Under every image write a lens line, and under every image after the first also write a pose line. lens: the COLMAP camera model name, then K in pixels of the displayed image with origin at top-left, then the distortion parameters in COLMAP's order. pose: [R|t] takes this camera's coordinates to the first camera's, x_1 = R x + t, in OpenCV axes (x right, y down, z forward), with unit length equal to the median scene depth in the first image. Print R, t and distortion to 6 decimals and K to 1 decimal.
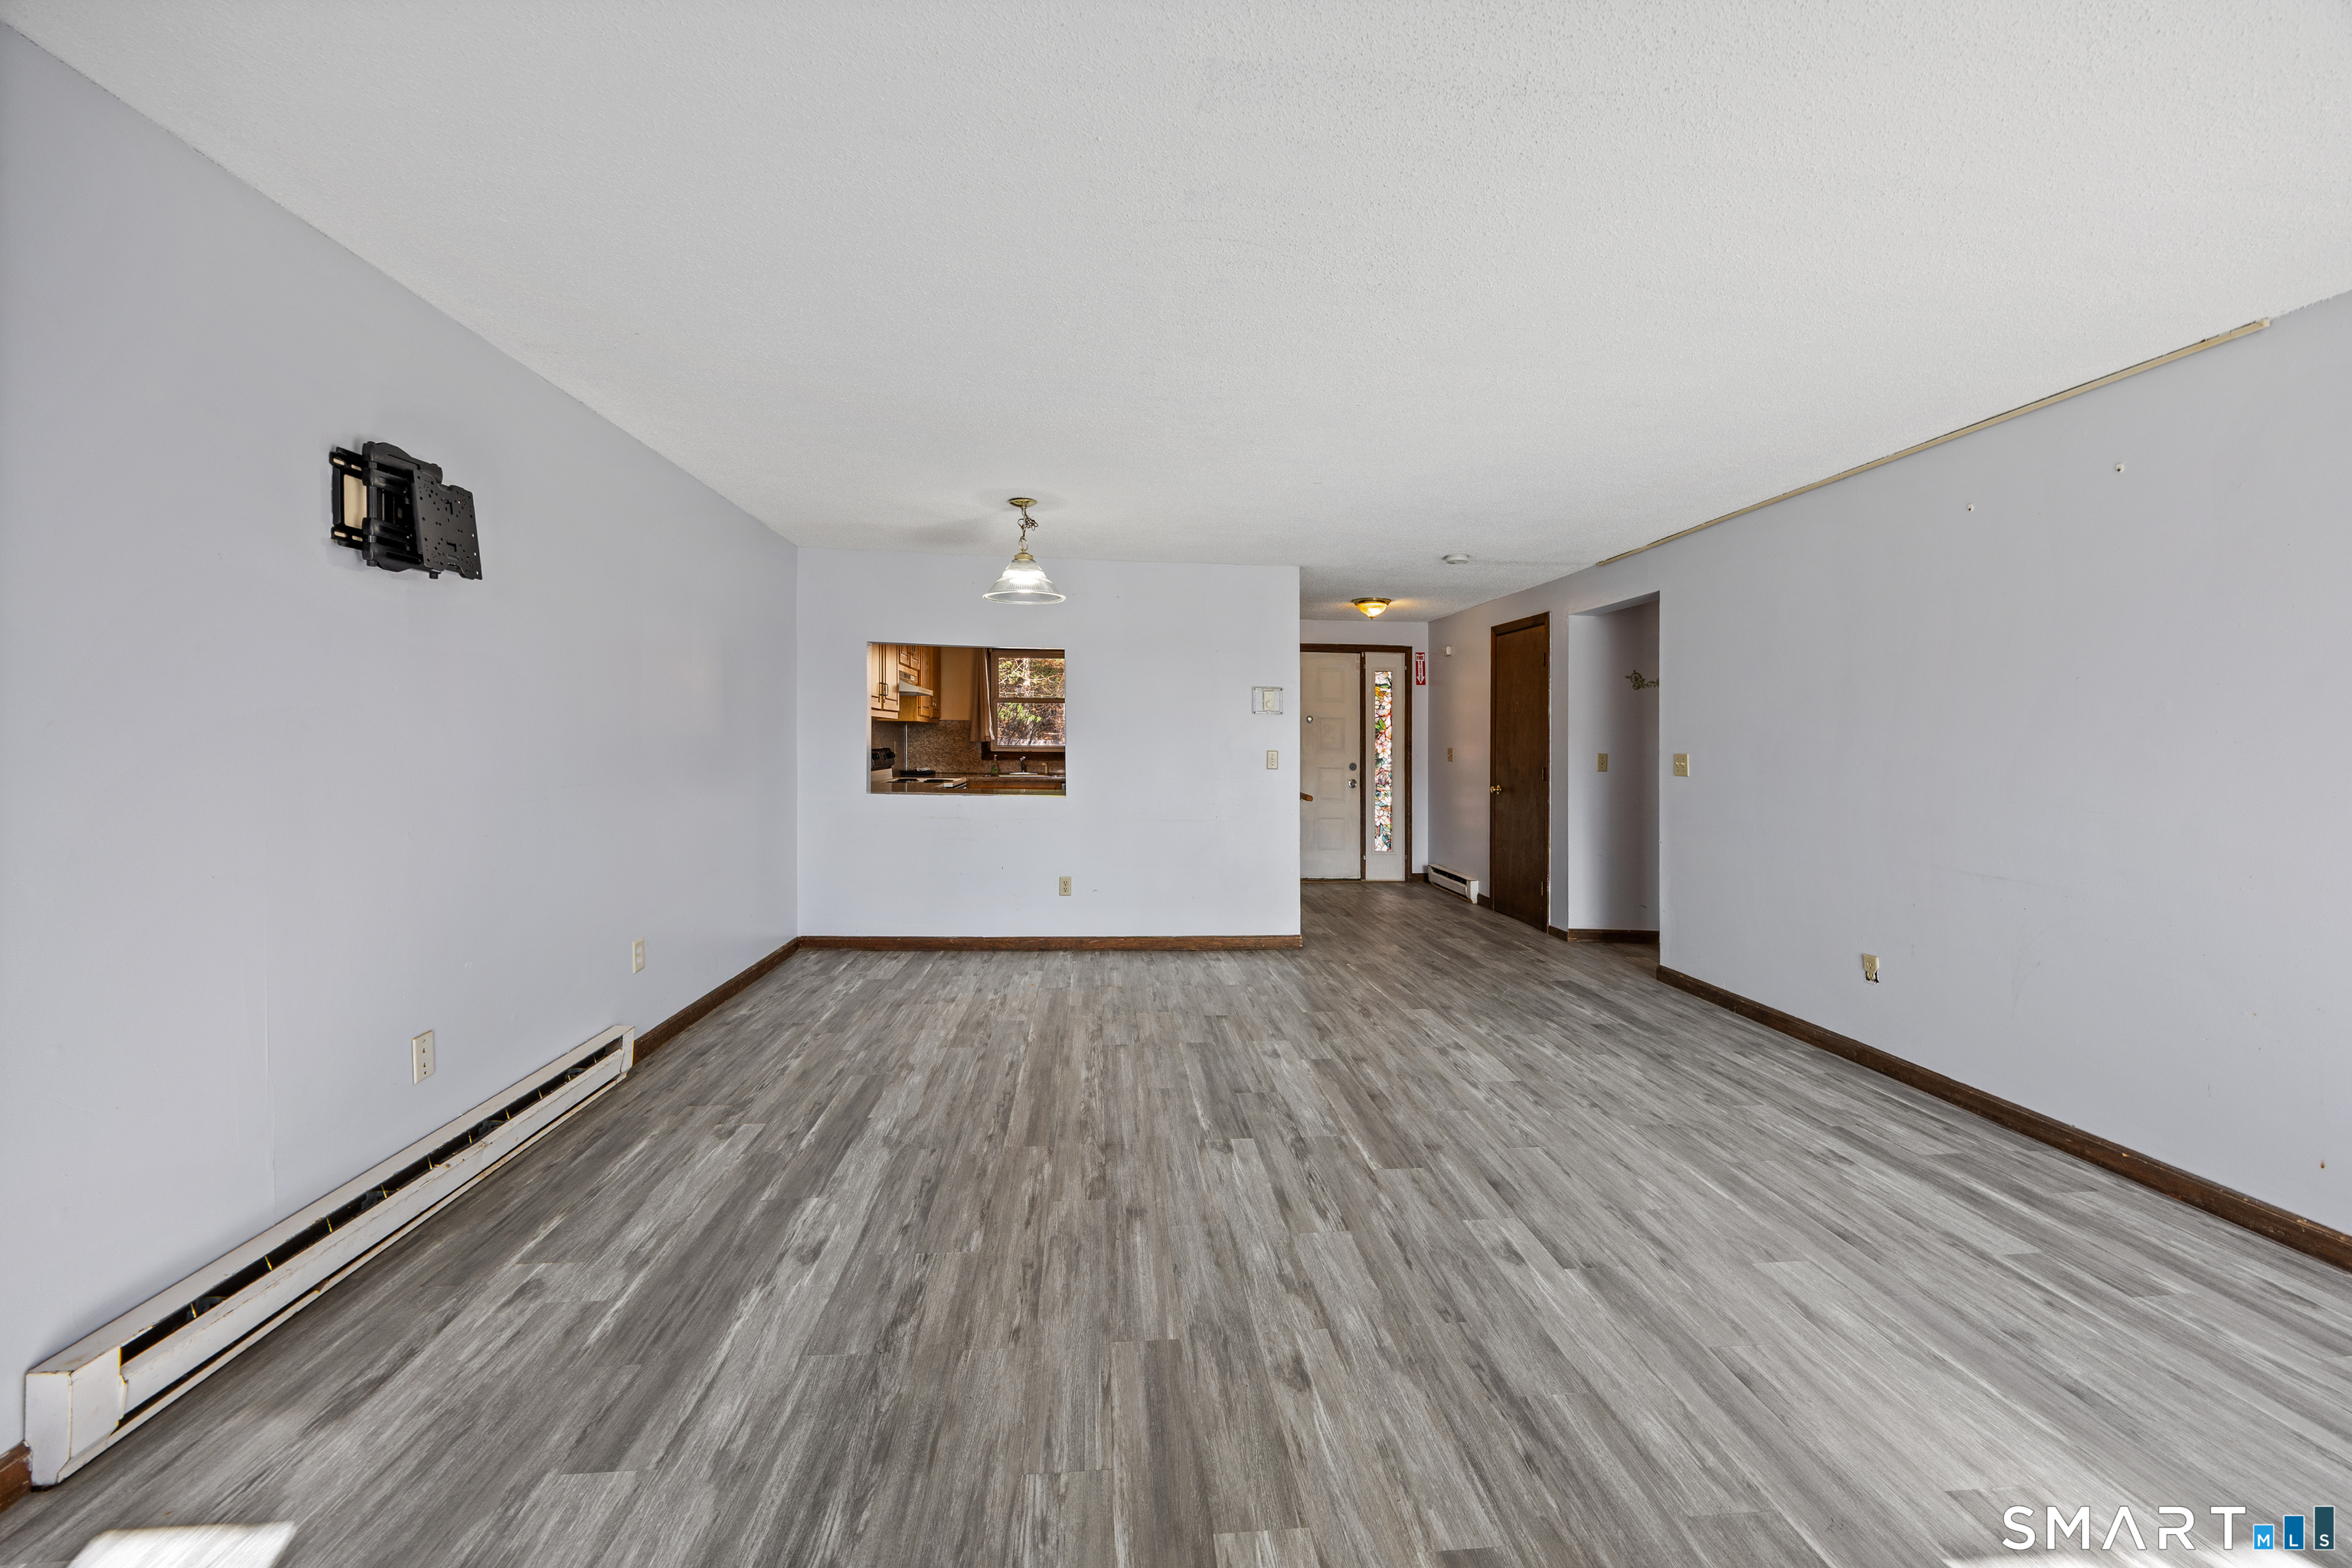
lens RADIAL K [[930.5, 0, 1174.7], [0, 930.5, 737.2], [0, 0, 1]] dist [0.001372, 0.000035]
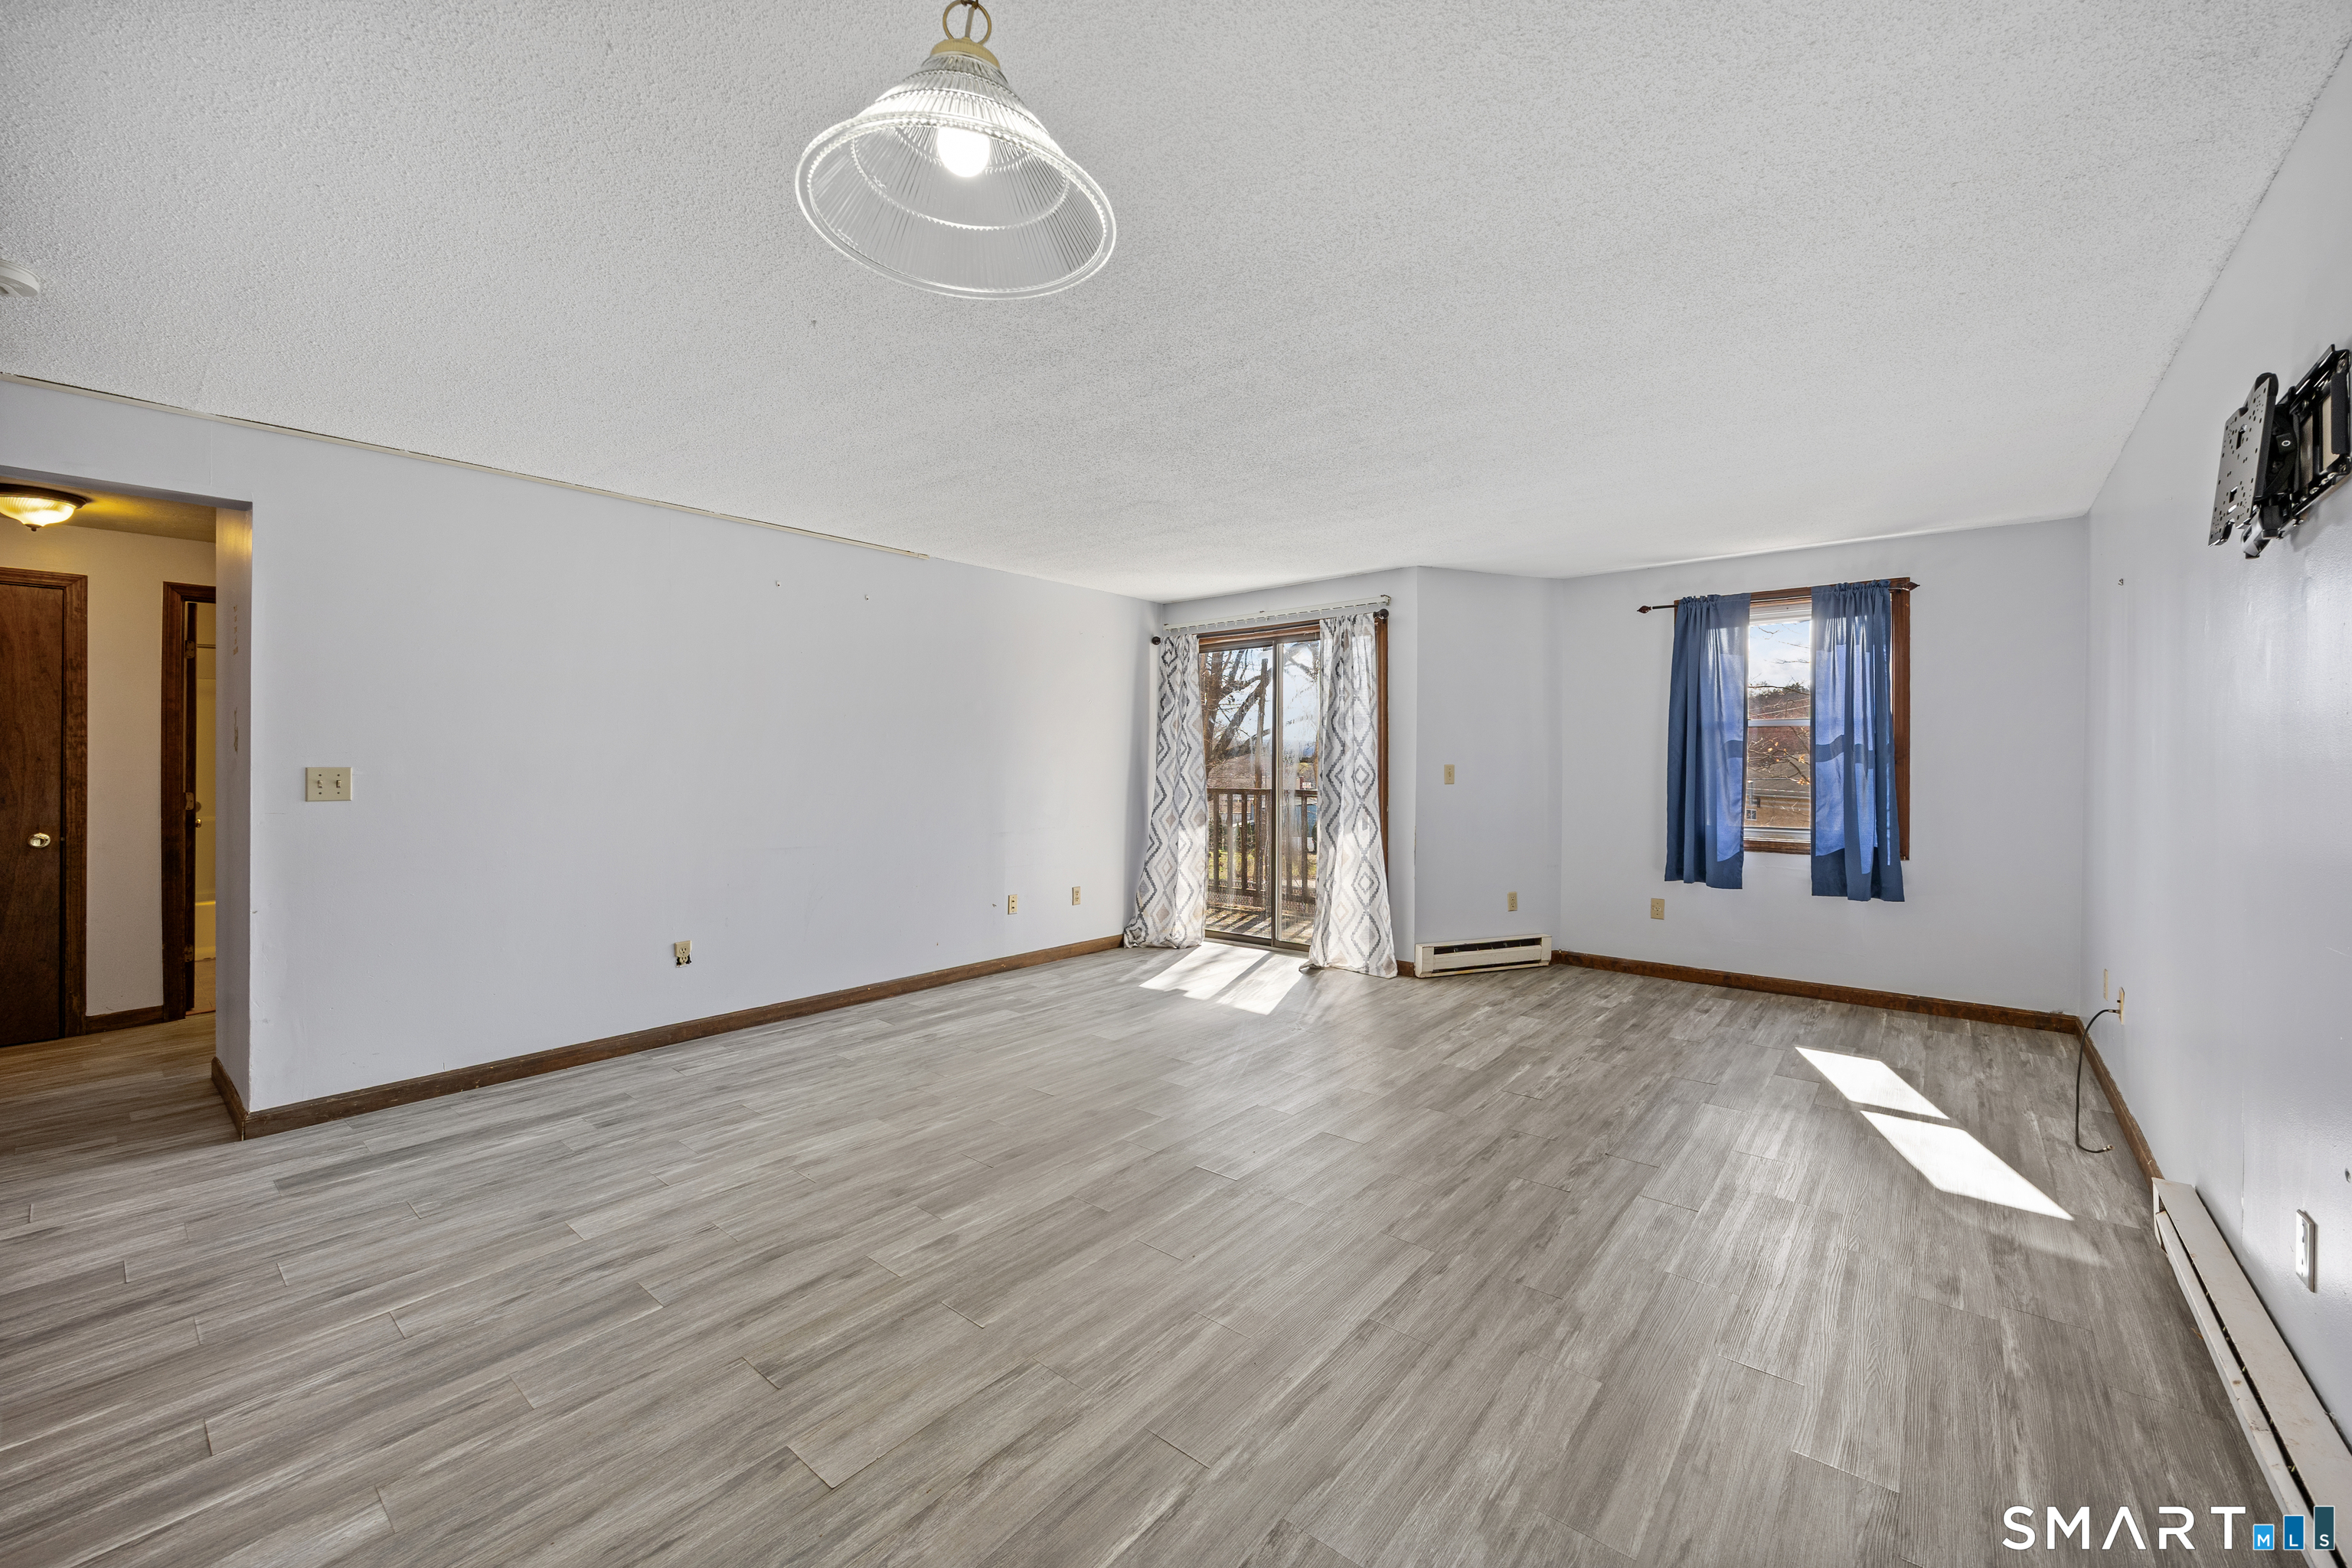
lens RADIAL K [[930.5, 0, 1175.7], [0, 930.5, 770.3], [0, 0, 1]] dist [0.001372, 0.000035]
pose [[-0.711137, -0.021192, 0.702734, -0.560780], [-0.015554, 0.999775, 0.014410, 0.000579], [-0.702882, -0.000683, -0.711306, 1.654188]]
